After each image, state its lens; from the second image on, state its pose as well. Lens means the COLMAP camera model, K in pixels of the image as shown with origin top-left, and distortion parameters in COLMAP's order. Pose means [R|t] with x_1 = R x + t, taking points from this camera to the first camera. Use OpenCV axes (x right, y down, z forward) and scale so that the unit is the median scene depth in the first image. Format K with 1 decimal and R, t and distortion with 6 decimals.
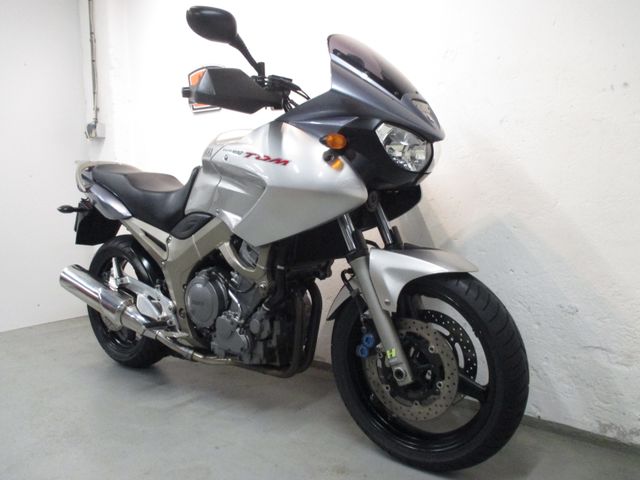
lens RADIAL K [[529.7, 0, 320.0], [0, 529.7, 240.0], [0, 0, 1]] dist [-0.029604, 0.006638]
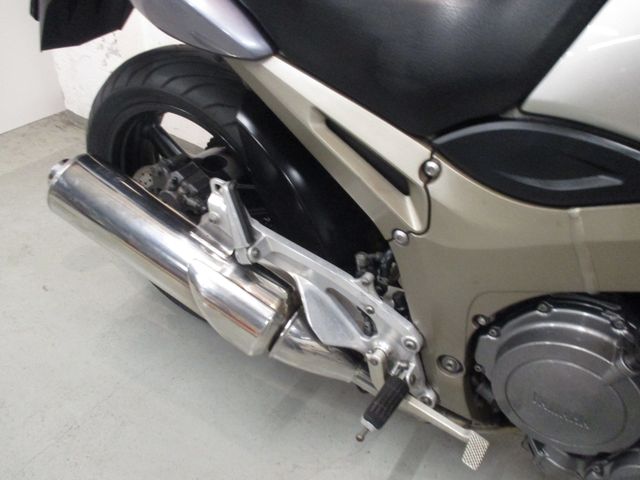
lens RADIAL K [[529.7, 0, 320.0], [0, 529.7, 240.0], [0, 0, 1]] dist [-0.029604, 0.006638]
pose [[0.990017, 0.002593, 0.140925, -0.403726], [-0.080624, 0.830525, 0.551115, -0.137413], [-0.115612, -0.556975, 0.822443, 0.741112]]
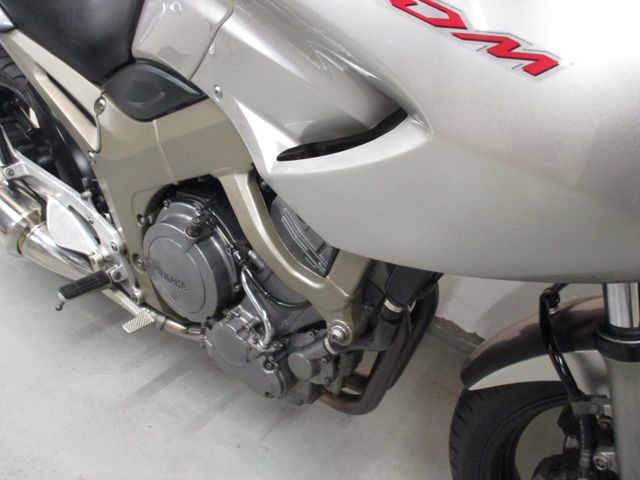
lens RADIAL K [[529.7, 0, 320.0], [0, 529.7, 240.0], [0, 0, 1]] dist [-0.029604, 0.006638]
pose [[0.994423, 0.072012, 0.077049, -0.129288], [-0.099890, 0.877471, 0.469112, -0.130871], [-0.033827, -0.474192, 0.879771, 0.558677]]
